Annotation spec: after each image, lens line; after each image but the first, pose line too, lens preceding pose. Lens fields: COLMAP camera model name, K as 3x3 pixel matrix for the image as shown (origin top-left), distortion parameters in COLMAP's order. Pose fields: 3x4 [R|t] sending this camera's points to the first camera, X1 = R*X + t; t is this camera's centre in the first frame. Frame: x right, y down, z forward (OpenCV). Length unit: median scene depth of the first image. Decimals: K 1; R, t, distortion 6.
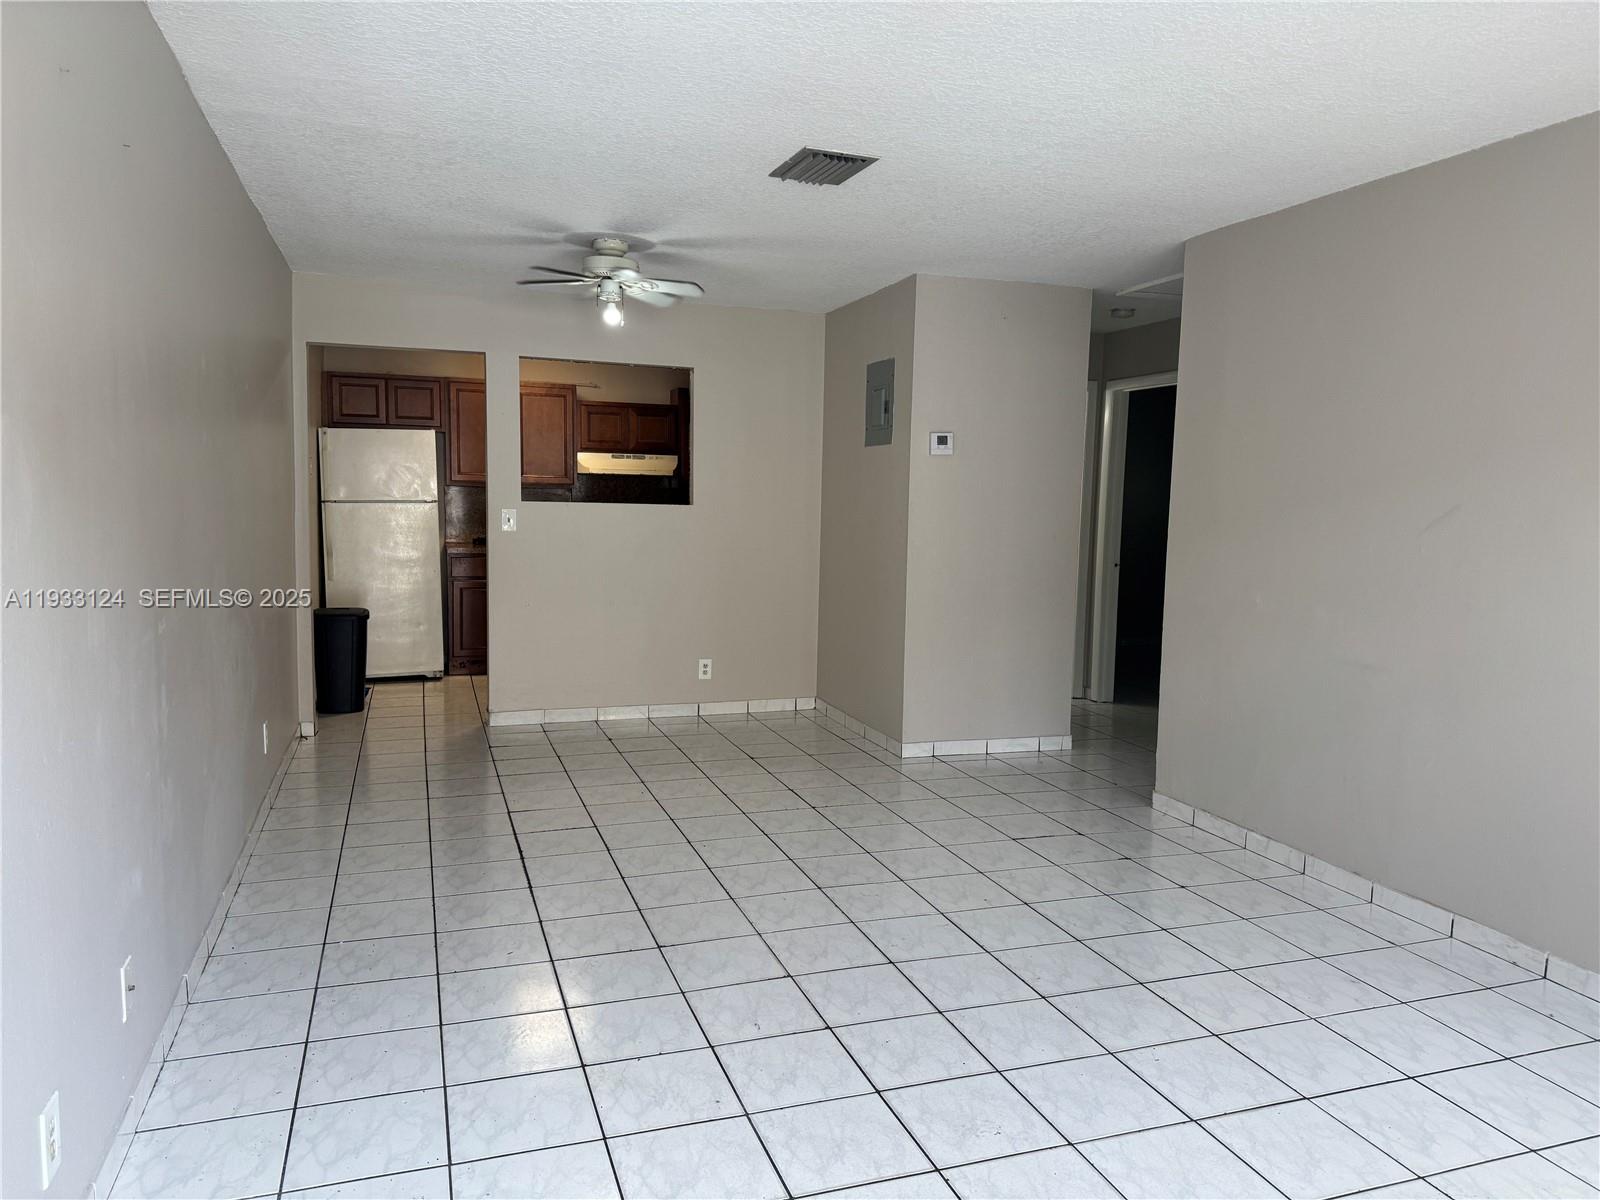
lens RADIAL K [[1127.9, 0, 812.6], [0, 1127.9, 606.5], [0, 0, 1]] dist [0.069582, -0.086158]
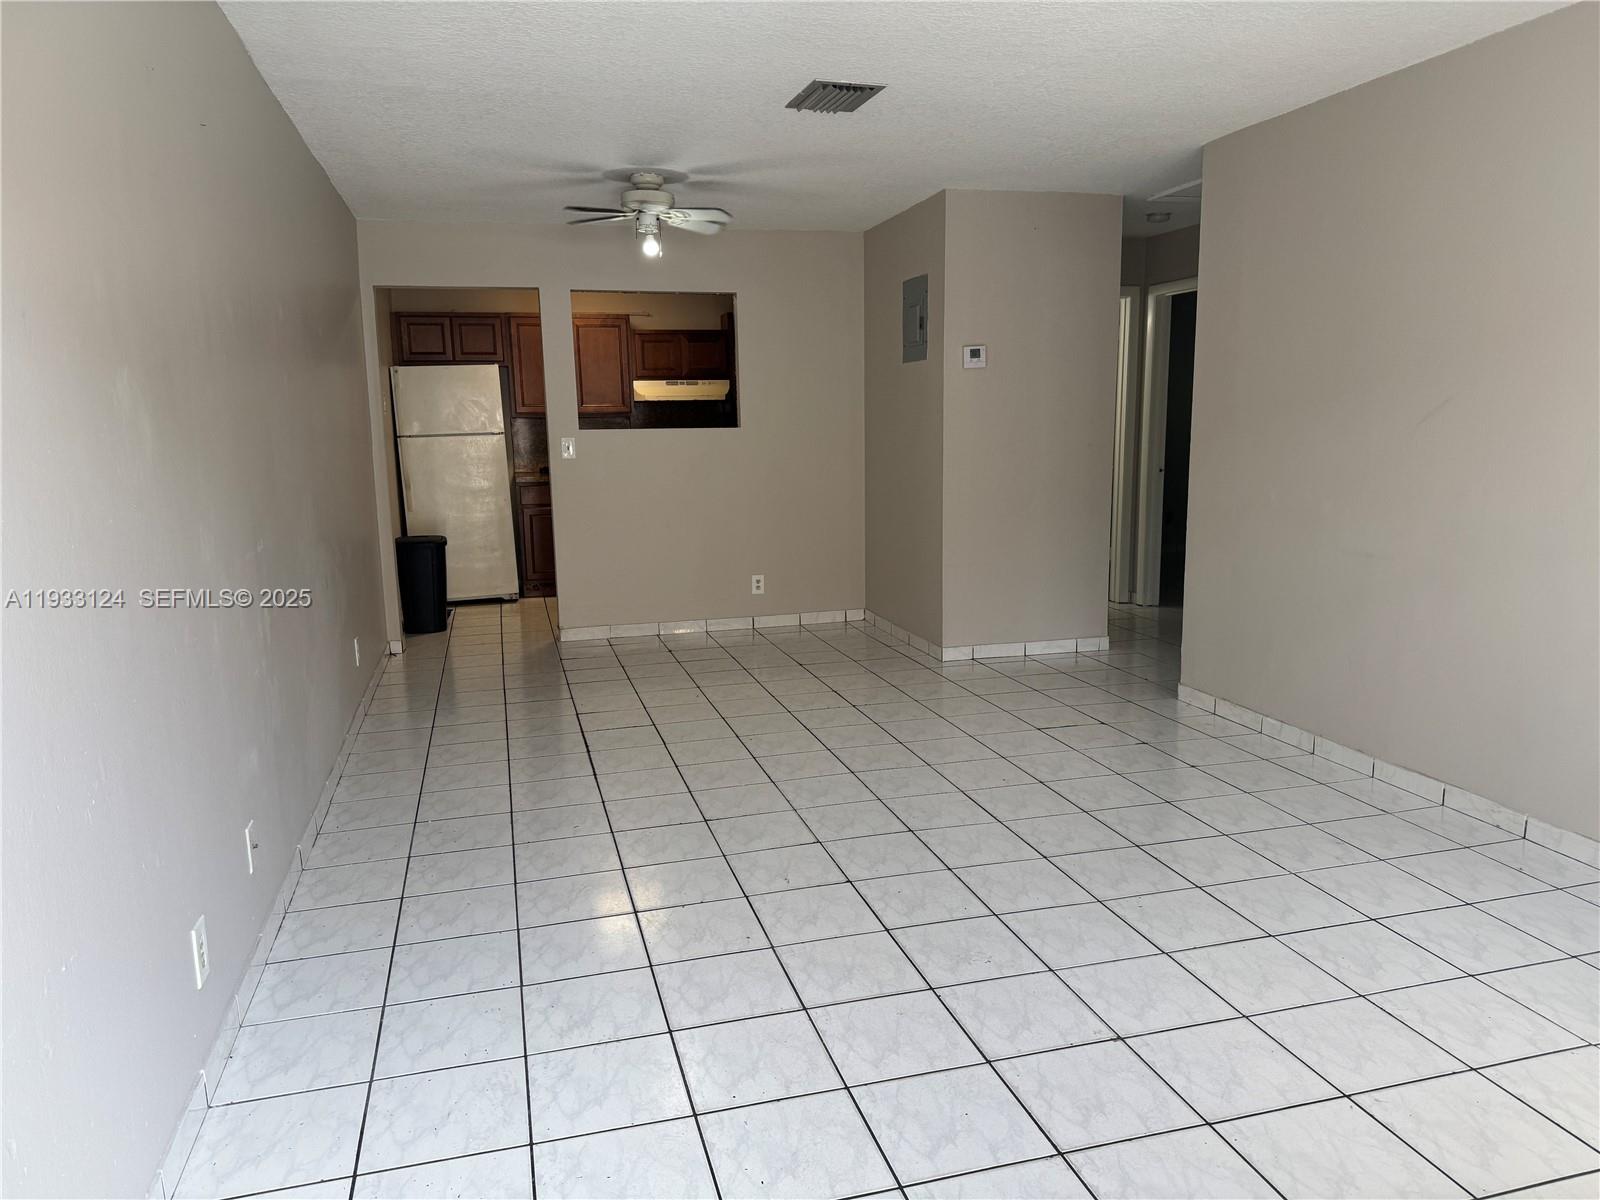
lens RADIAL K [[1127.9, 0, 810.0], [0, 1127.9, 605.3], [0, 0, 1]] dist [0.069582, -0.086158]
pose [[0.997215, -0.026506, -0.069704, 0.030204], [0.031117, 0.997340, 0.065910, 0.008863], [0.067772, -0.067896, 0.995388, -0.054711]]
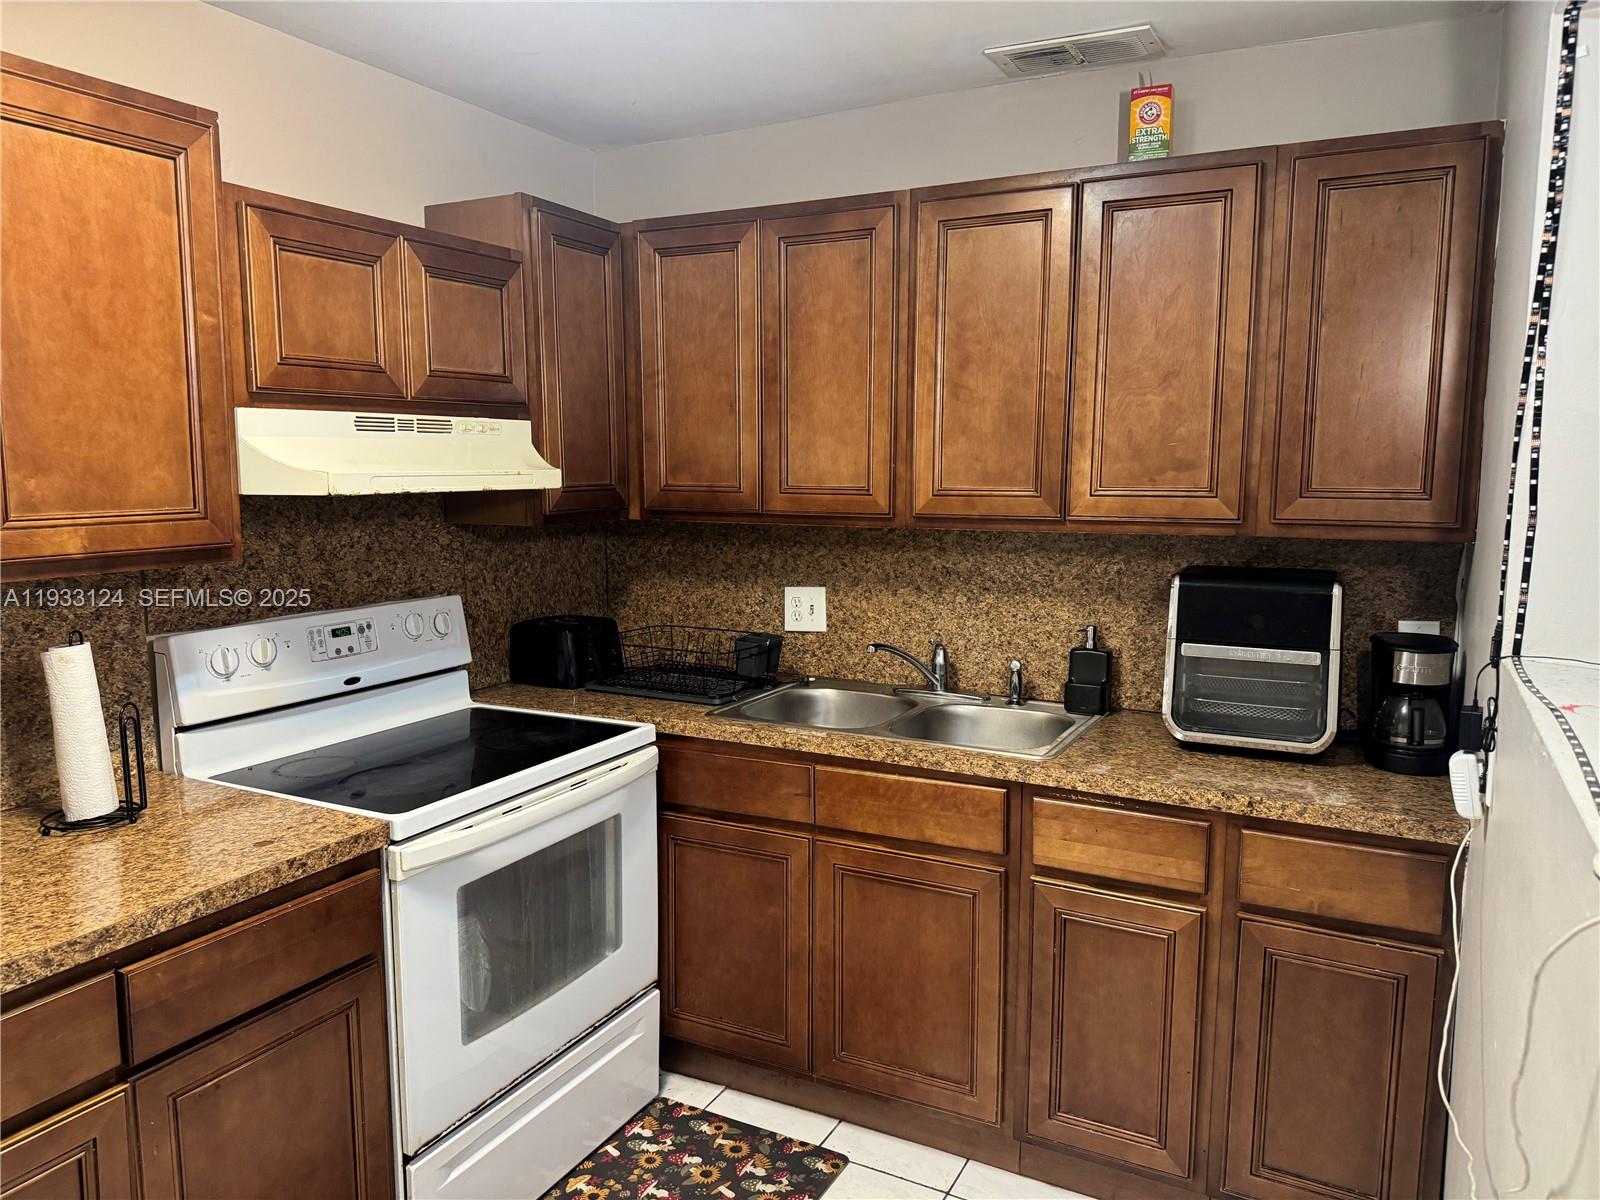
lens RADIAL K [[1127.9, 0, 801.4], [0, 1127.9, 603.5], [0, 0, 1]] dist [0.069582, -0.086158]
pose [[0.738319, -0.103062, 0.666530, -0.411520], [0.072817, 0.994660, 0.073139, -0.151170], [-0.670509, -0.005465, 0.741881, 1.078827]]
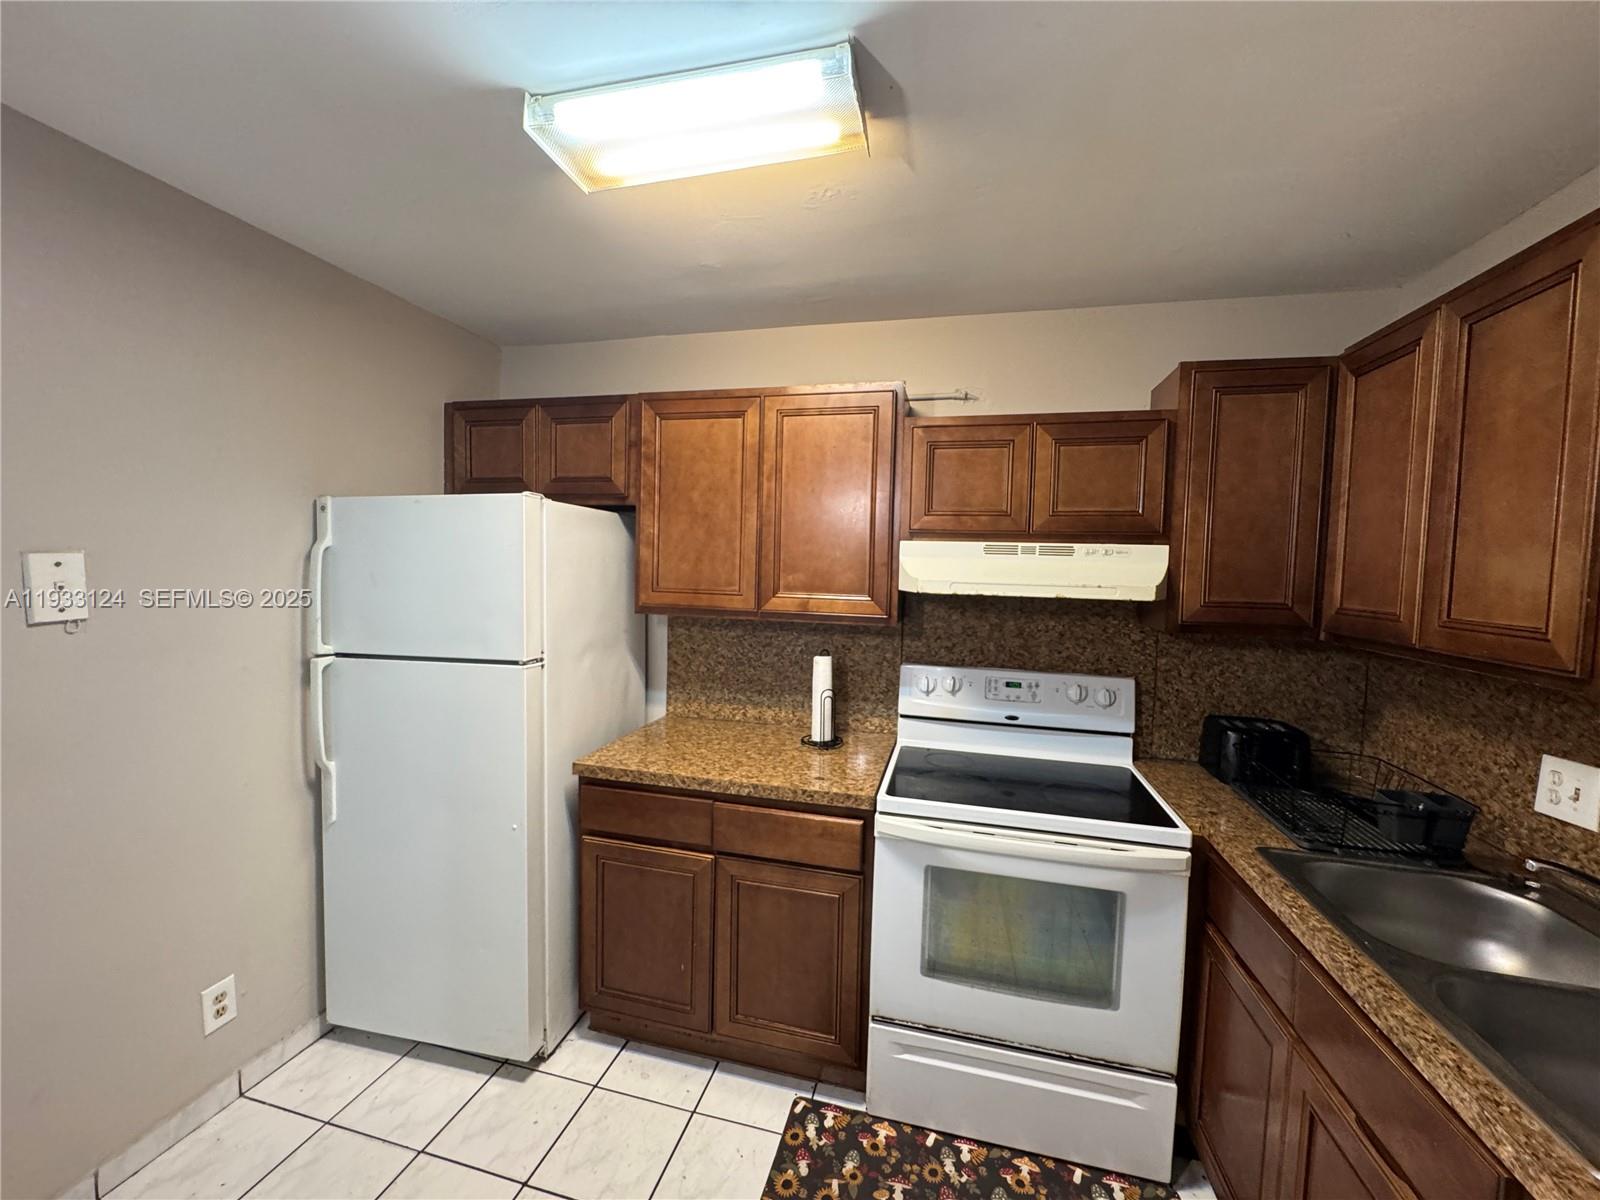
lens RADIAL K [[641.7, 0, 797.0], [0, 641.7, 600.6], [0, 0, 1]] dist [-0.003093, 0.000696]
pose [[0.826866, 0.038060, -0.561109, -0.152539], [-0.062774, 0.997719, -0.024831, -0.153264], [0.558884, 0.055755, 0.827369, 1.134373]]
